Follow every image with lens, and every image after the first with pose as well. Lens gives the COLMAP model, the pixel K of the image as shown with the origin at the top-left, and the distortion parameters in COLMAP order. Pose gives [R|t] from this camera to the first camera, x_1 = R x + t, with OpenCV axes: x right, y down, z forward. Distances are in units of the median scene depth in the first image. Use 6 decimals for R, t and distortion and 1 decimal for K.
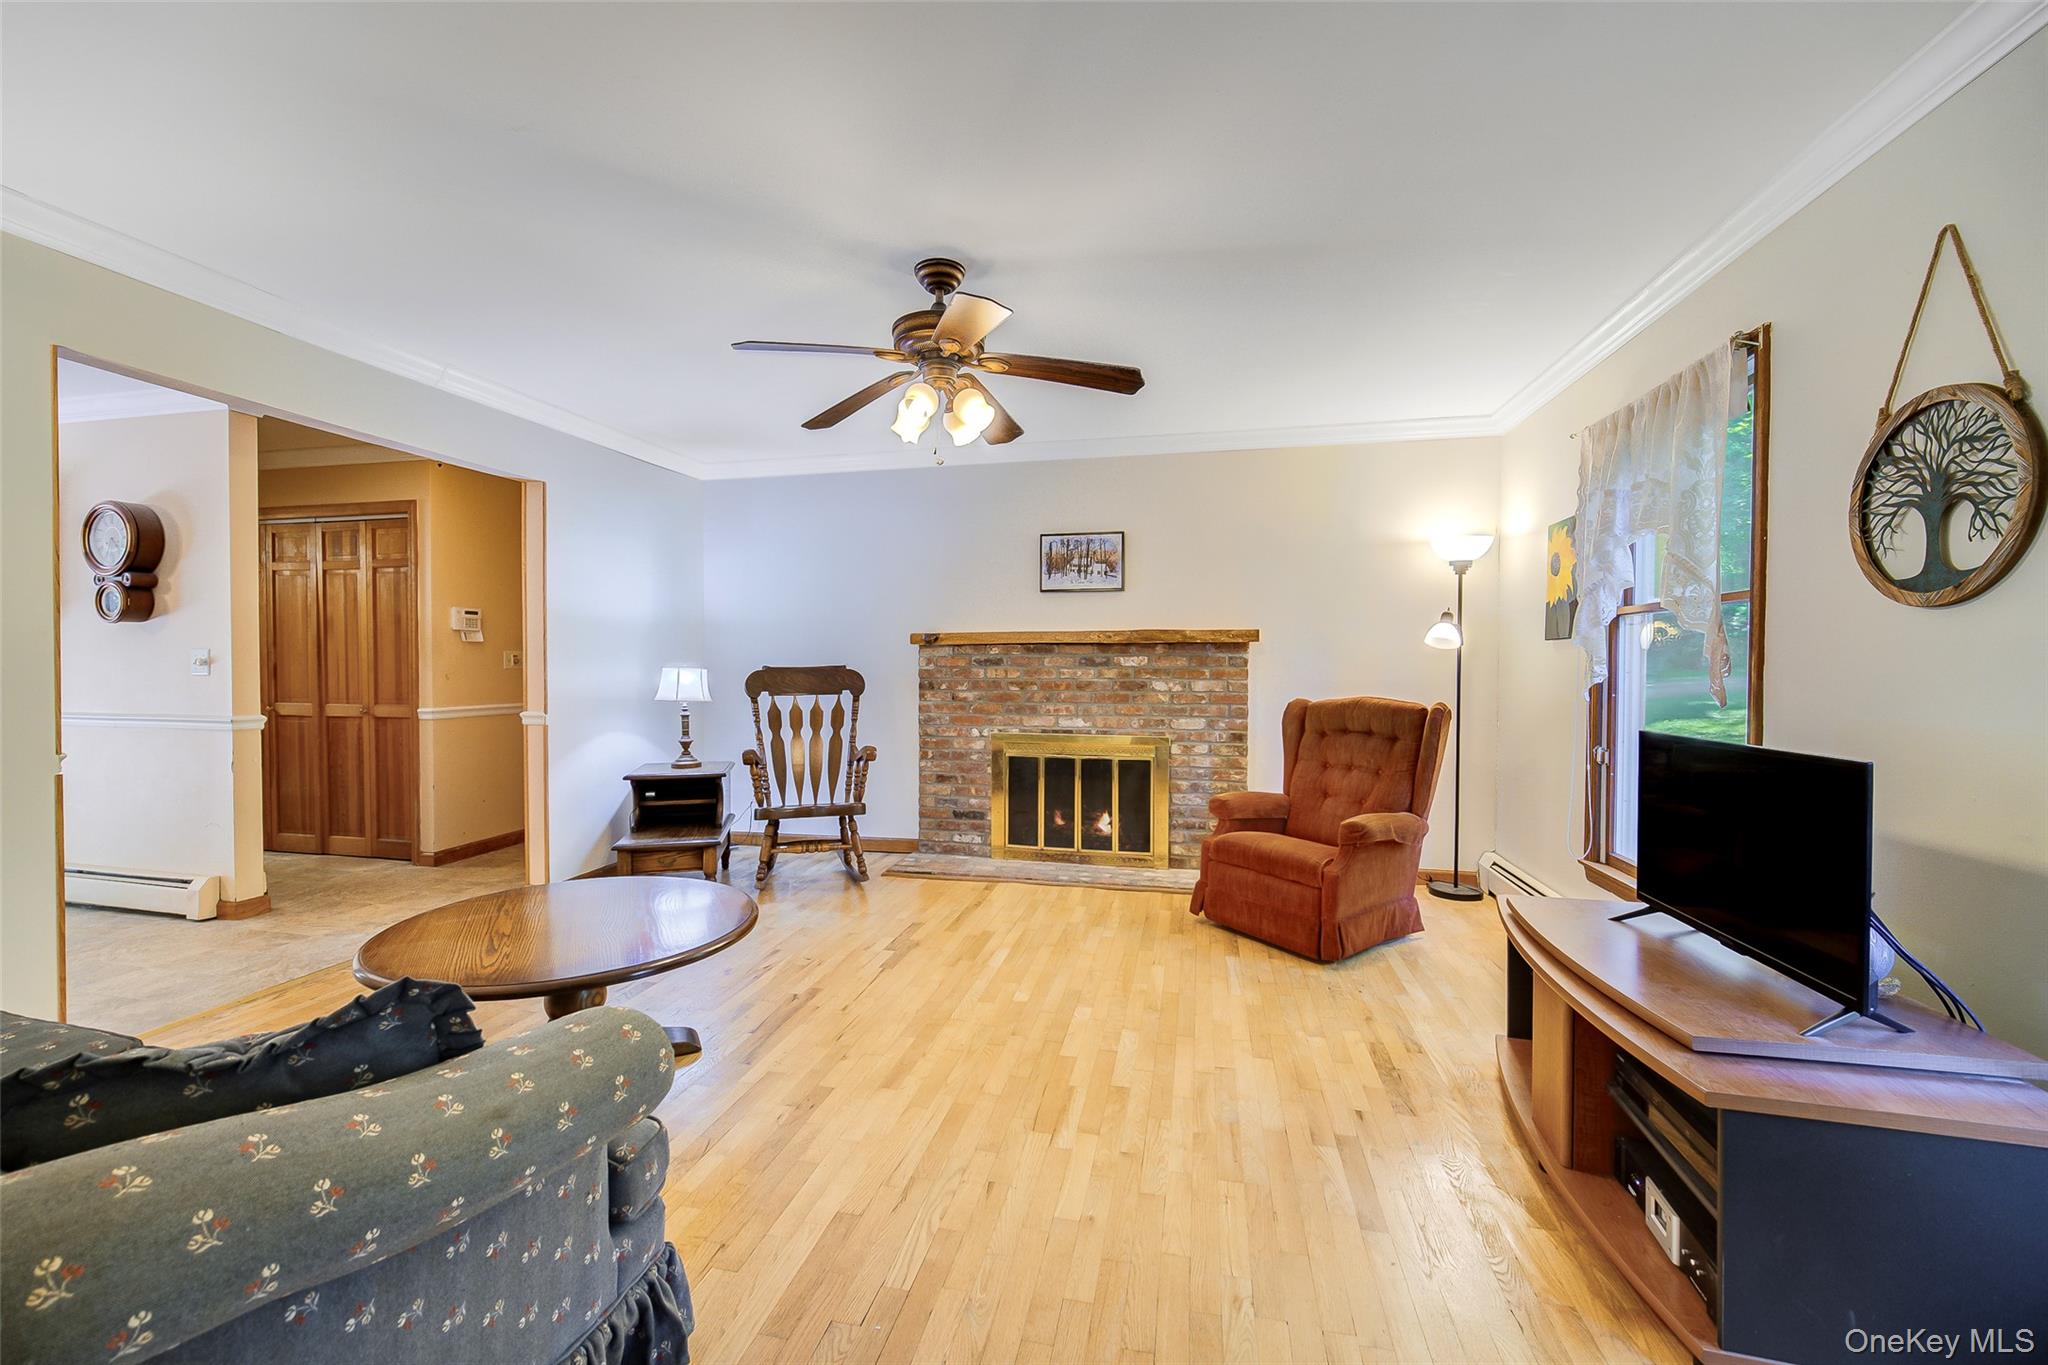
lens RADIAL K [[828.8, 0, 1029.3], [0, 828.8, 681.3], [0, 0, 1]] dist [-0.002830, 0.000727]
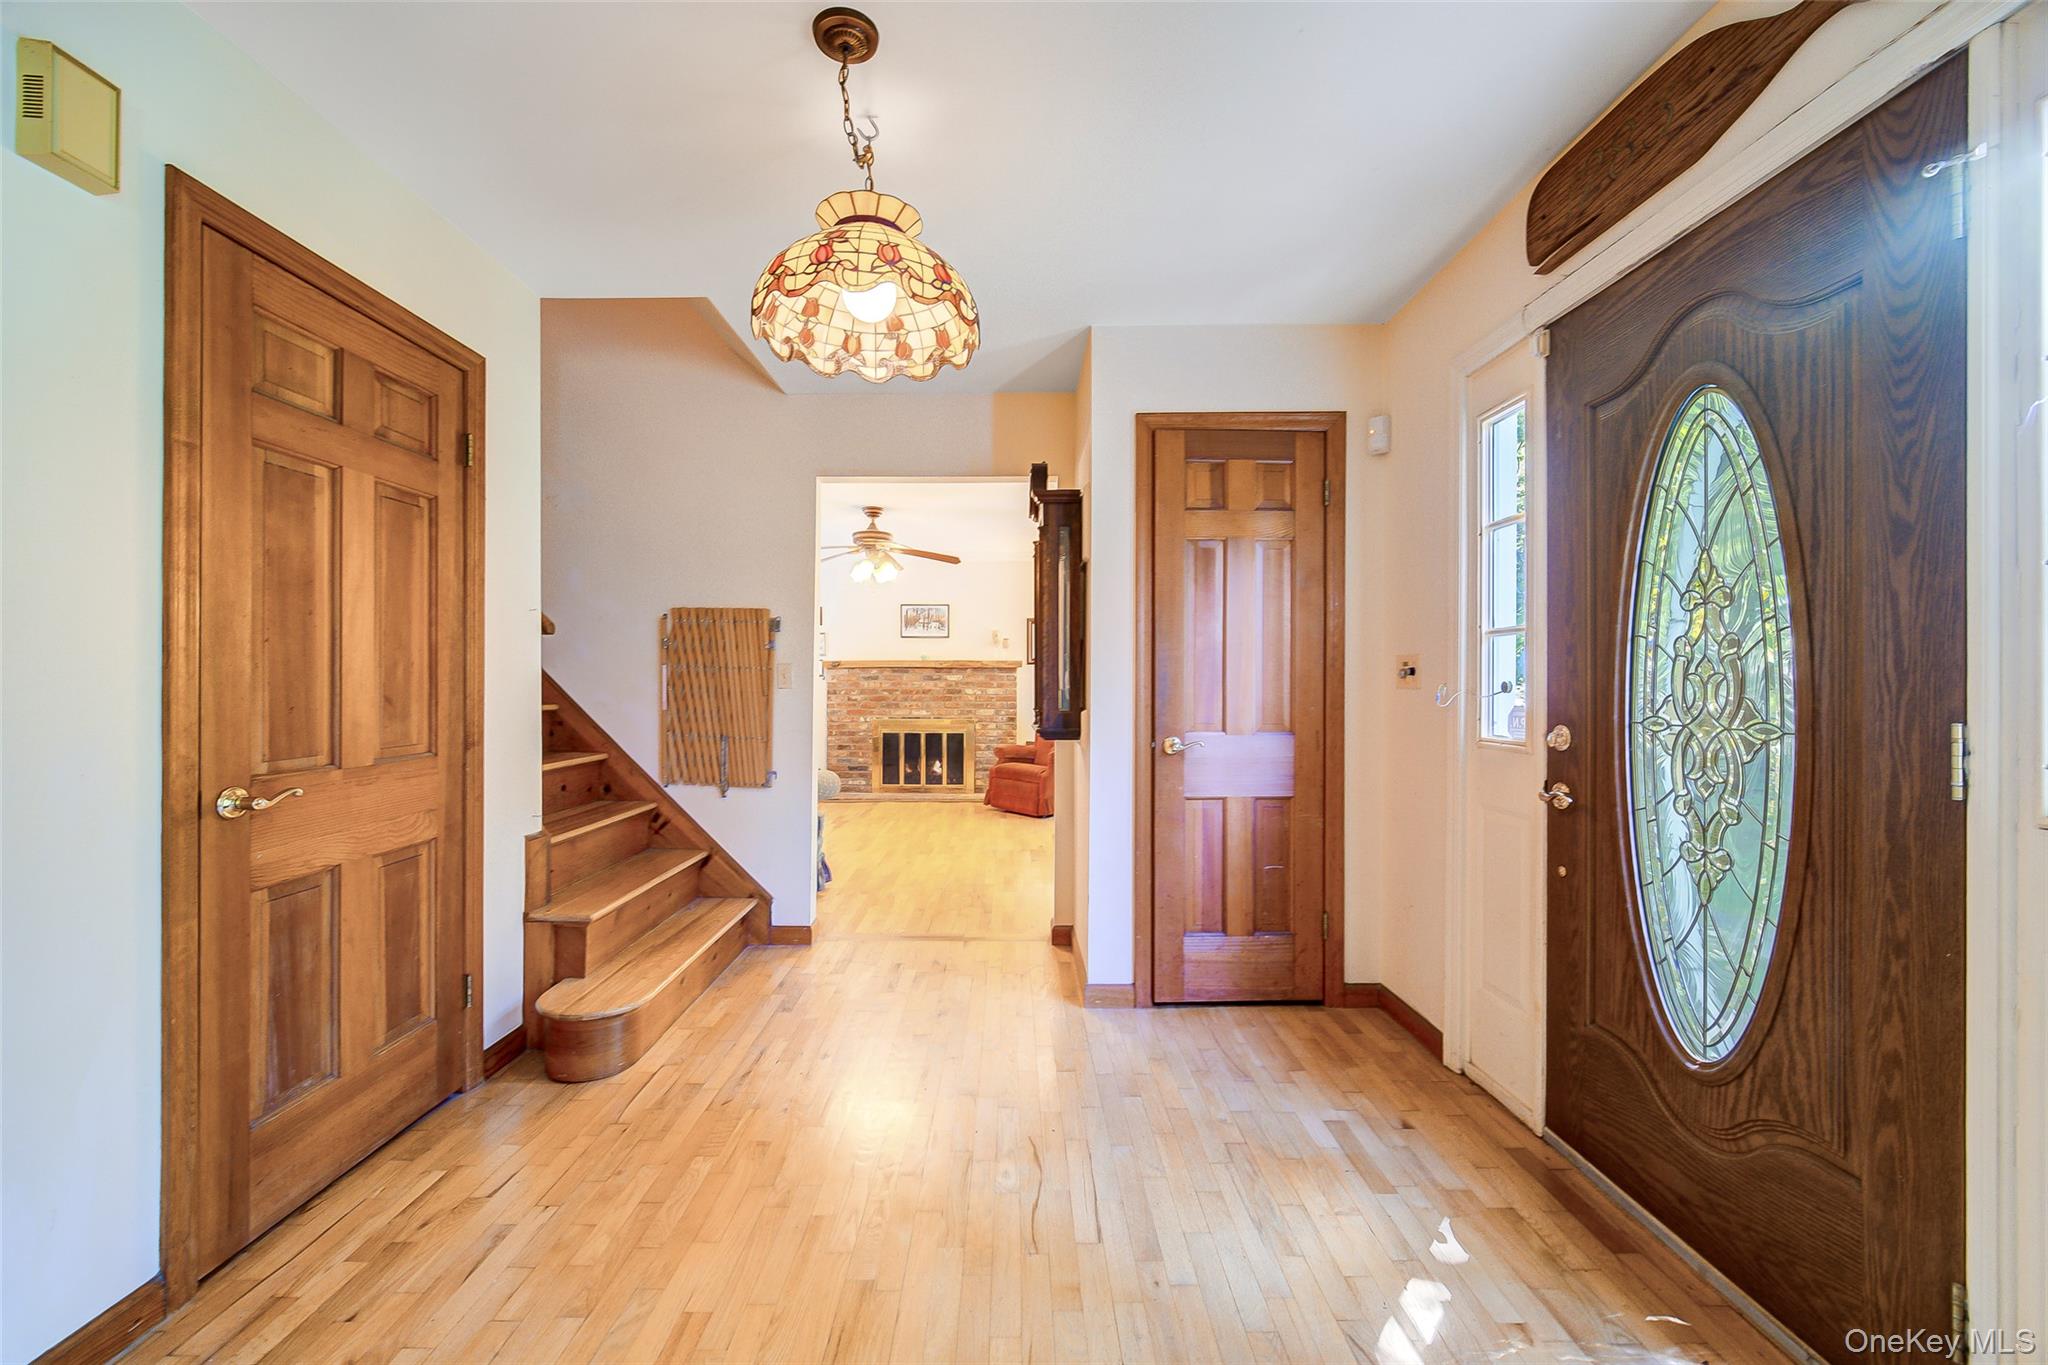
lens RADIAL K [[828.8, 0, 1032.2], [0, 828.8, 662.2], [0, 0, 1]] dist [-0.002830, 0.000727]
pose [[0.972751, 0.002885, 0.231833, -0.125732], [0.003055, 0.999676, -0.025256, -0.011946], [-0.231831, 0.025276, 0.972428, -0.776608]]
